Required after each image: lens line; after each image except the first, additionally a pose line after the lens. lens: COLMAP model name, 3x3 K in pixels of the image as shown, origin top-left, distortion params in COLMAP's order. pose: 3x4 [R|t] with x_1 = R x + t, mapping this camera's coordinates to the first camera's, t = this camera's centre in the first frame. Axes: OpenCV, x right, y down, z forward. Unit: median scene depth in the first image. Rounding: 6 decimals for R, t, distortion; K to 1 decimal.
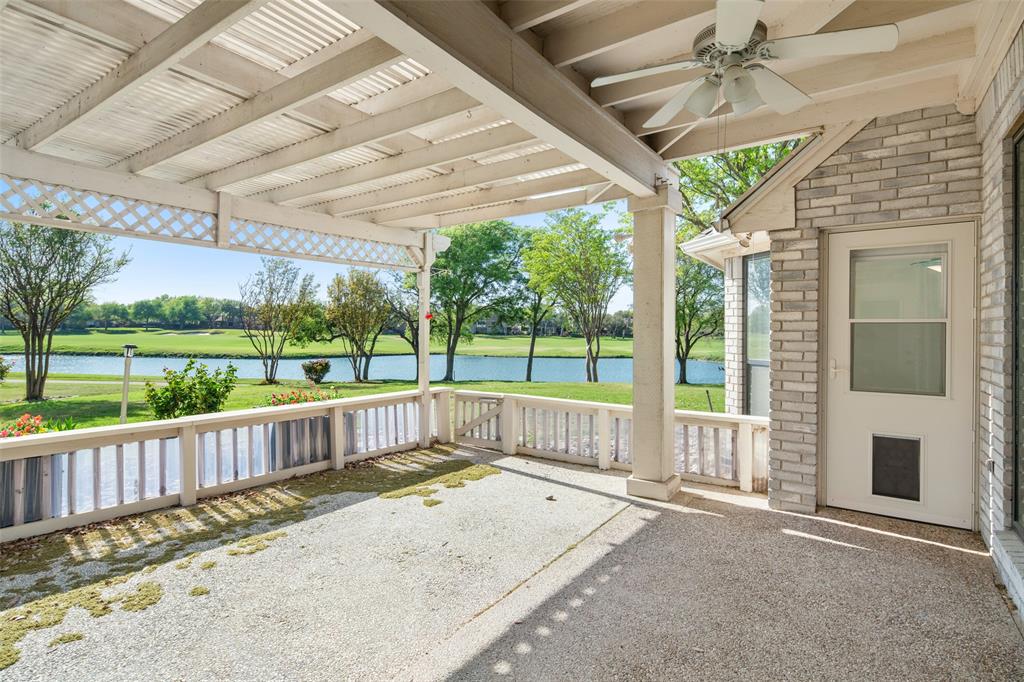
lens RADIAL K [[503.5, 0, 510.5], [0, 503.5, 335.2], [0, 0, 1]] dist [-0.001476, -0.000535]
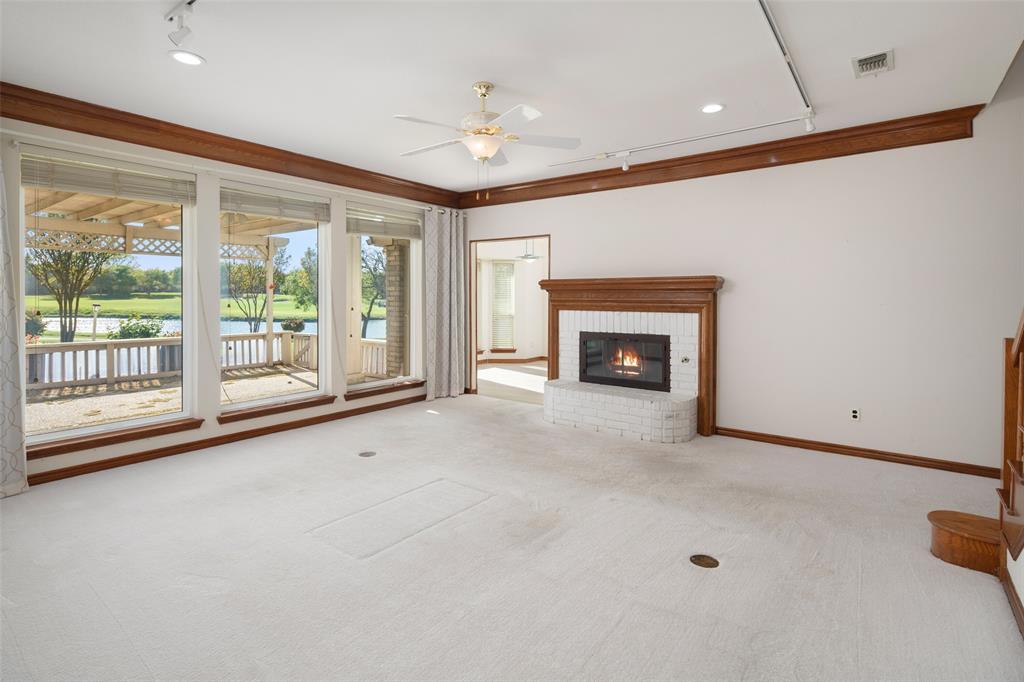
lens RADIAL K [[501.0, 0, 507.8], [0, 501.0, 308.1], [0, 0, 1]] dist [0.000523, -0.000835]
pose [[0.998330, 0.000428, -0.057773, 1.132020], [0.000567, 0.999852, 0.017206, 0.005418], [0.057772, -0.017210, 0.998181, -0.961061]]
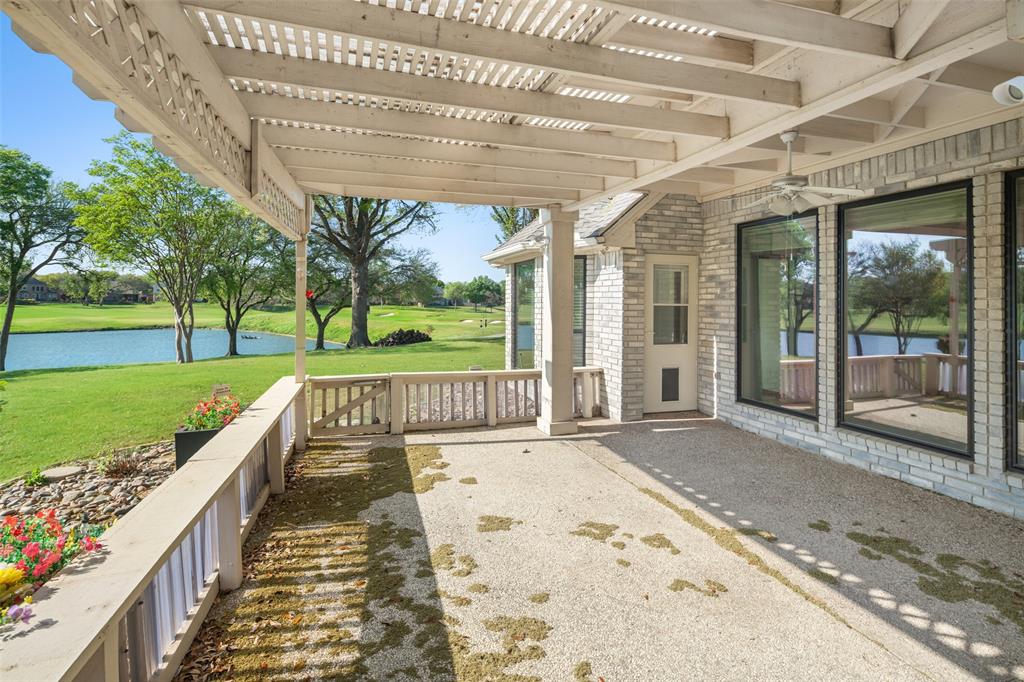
lens RADIAL K [[506.0, 0, 514.9], [0, 506.0, 296.4], [0, 0, 1]] dist [0.000510, -0.000701]
pose [[0.601756, 0.008700, 0.798632, -0.986252], [-0.001214, 0.999949, -0.009978, -0.037054], [-0.798679, 0.005035, 0.601737, 0.316709]]
